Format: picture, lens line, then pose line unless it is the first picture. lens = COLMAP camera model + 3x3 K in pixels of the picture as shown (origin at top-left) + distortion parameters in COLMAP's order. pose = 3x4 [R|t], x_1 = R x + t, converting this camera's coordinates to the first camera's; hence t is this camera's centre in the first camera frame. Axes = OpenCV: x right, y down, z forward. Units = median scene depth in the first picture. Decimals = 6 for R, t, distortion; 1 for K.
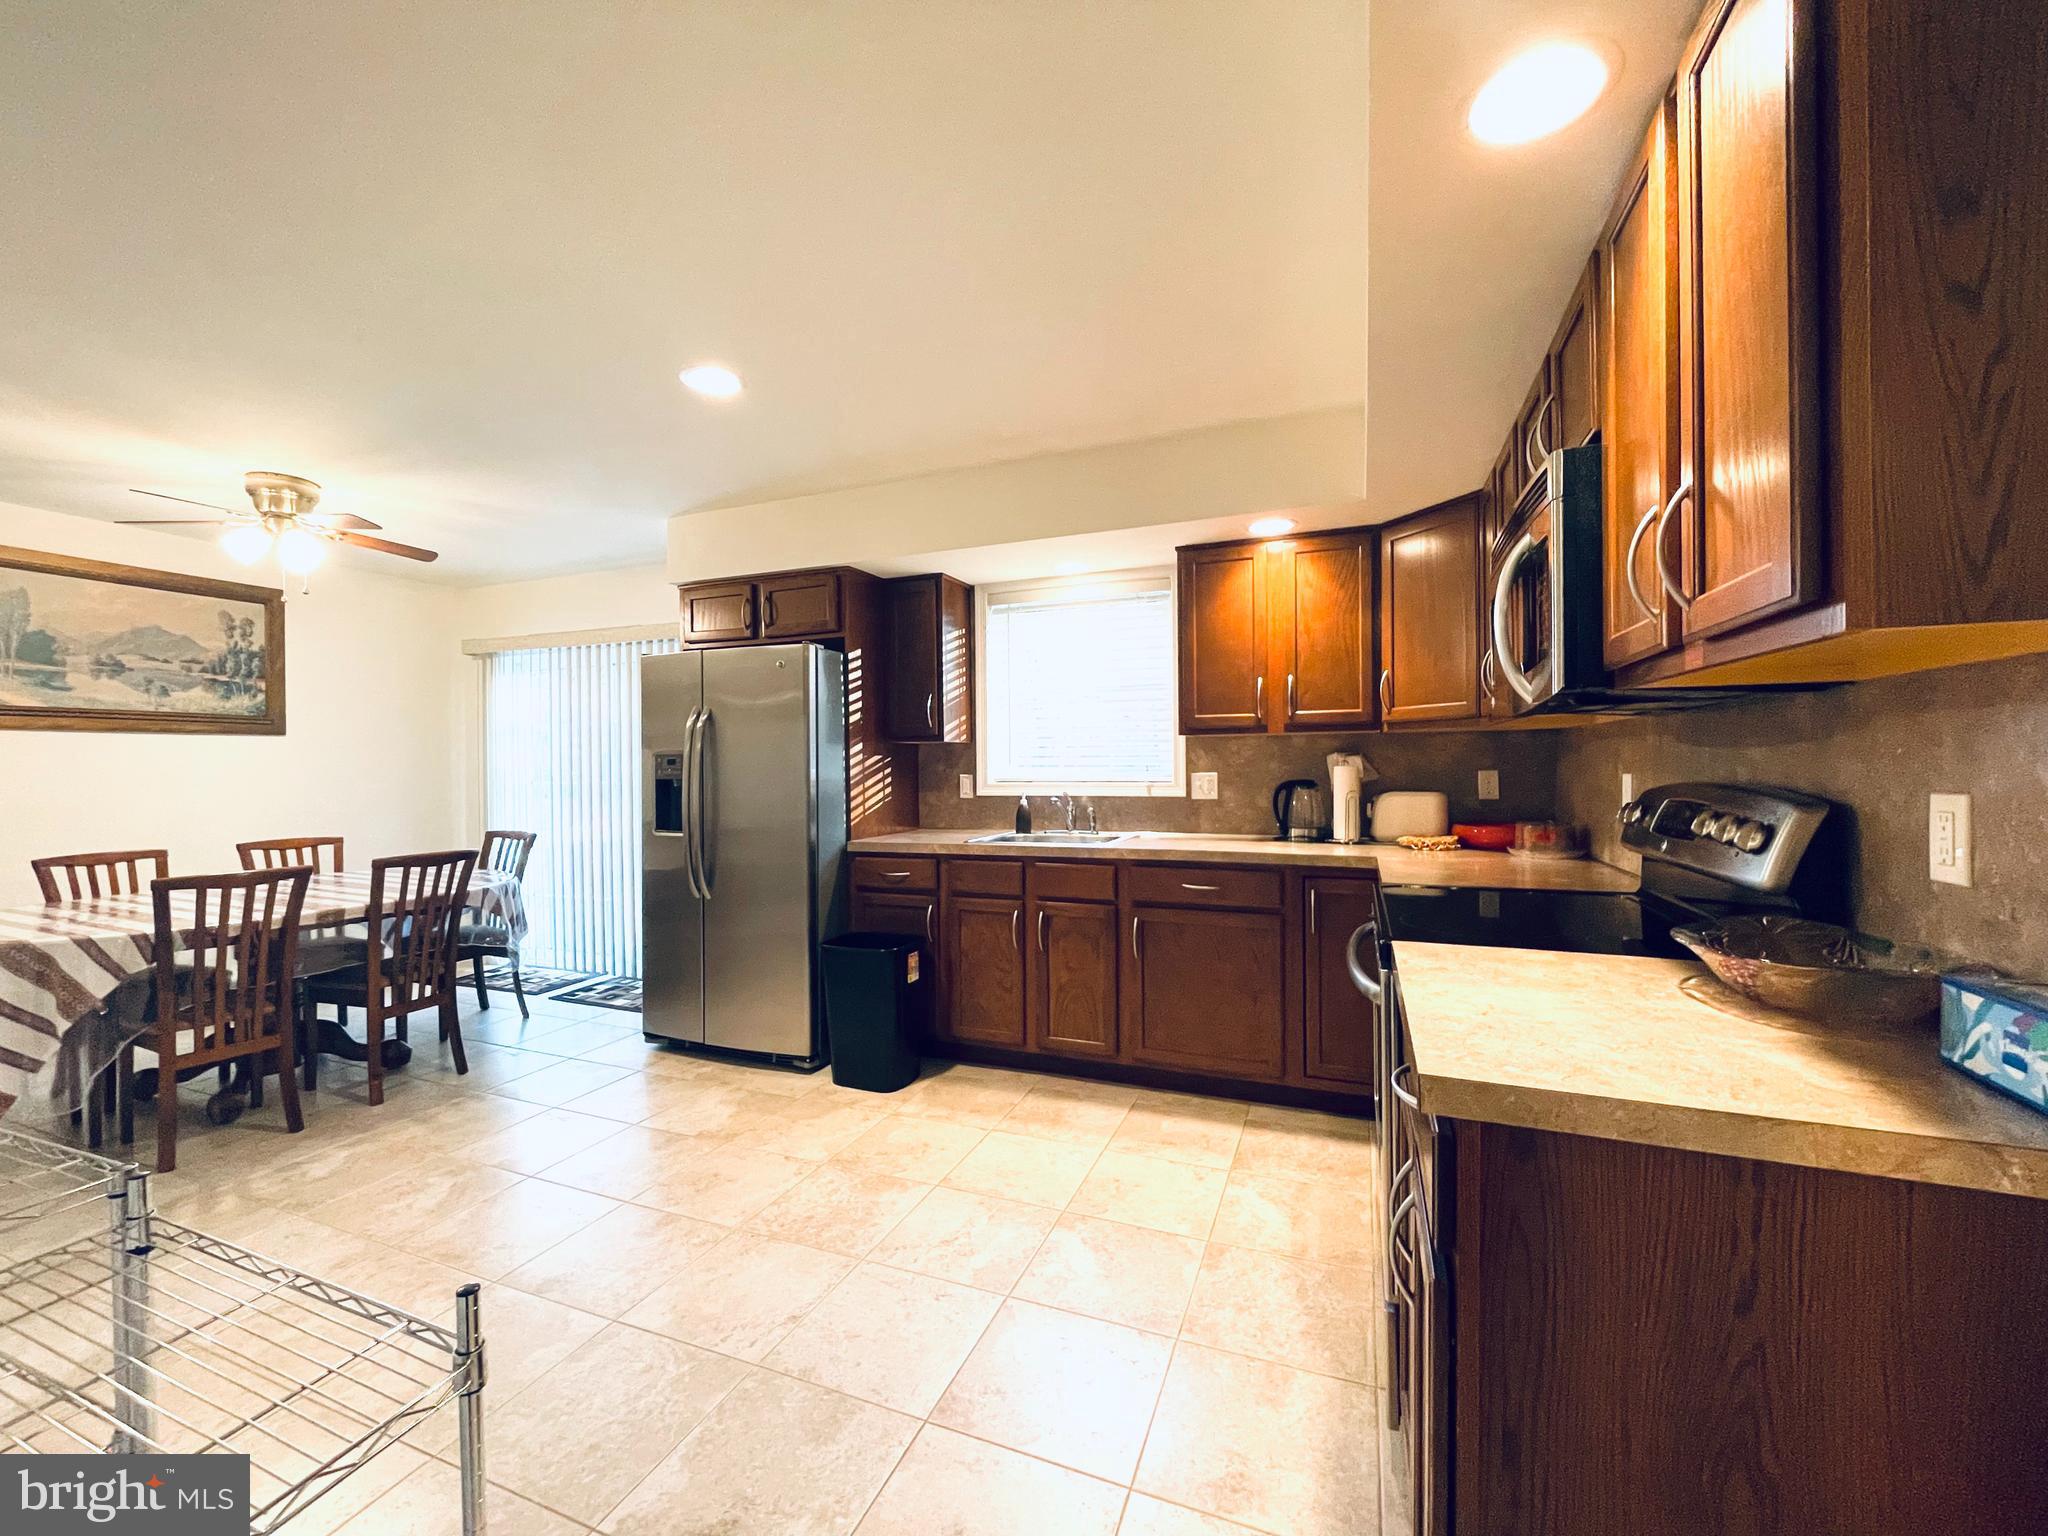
lens RADIAL K [[829.7, 0, 1024.0], [0, 829.7, 768.0], [0, 0, 1]] dist [-0.003769, -0.000127]
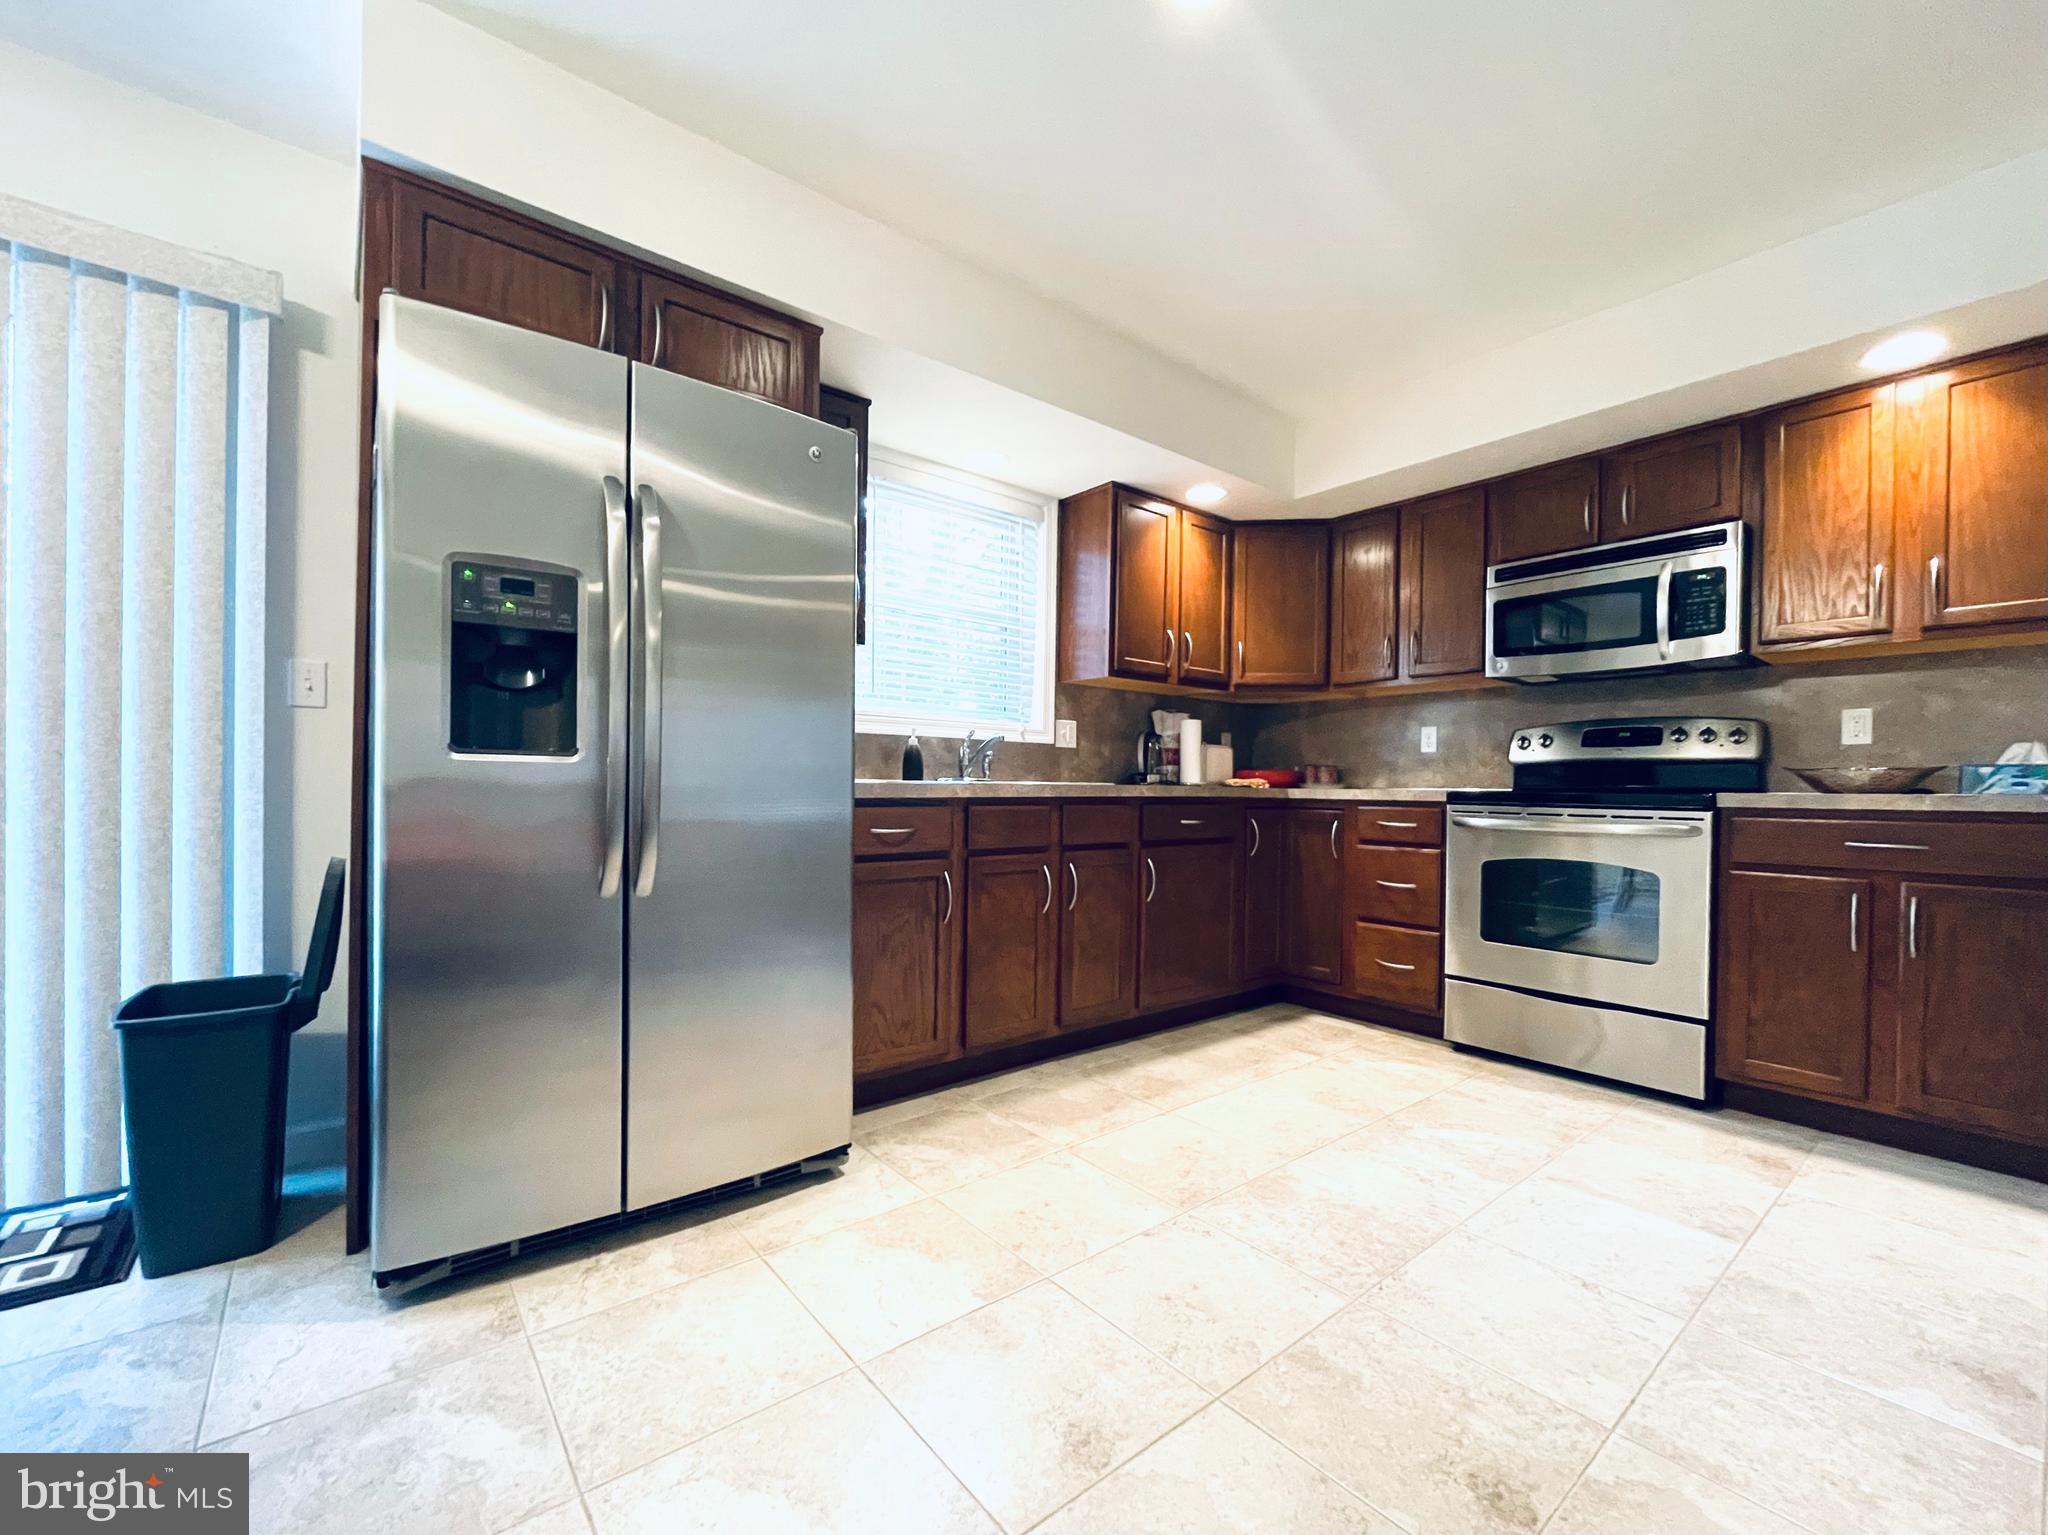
lens RADIAL K [[846.2, 0, 1022.4], [0, 846.2, 787.5], [0, 0, 1]] dist [-0.002844, -0.000195]
pose [[0.483077, 0.014852, 0.875452, -0.680749], [-0.015209, 0.999848, -0.008571, 0.095596], [-0.875446, -0.009174, 0.483230, 0.571897]]
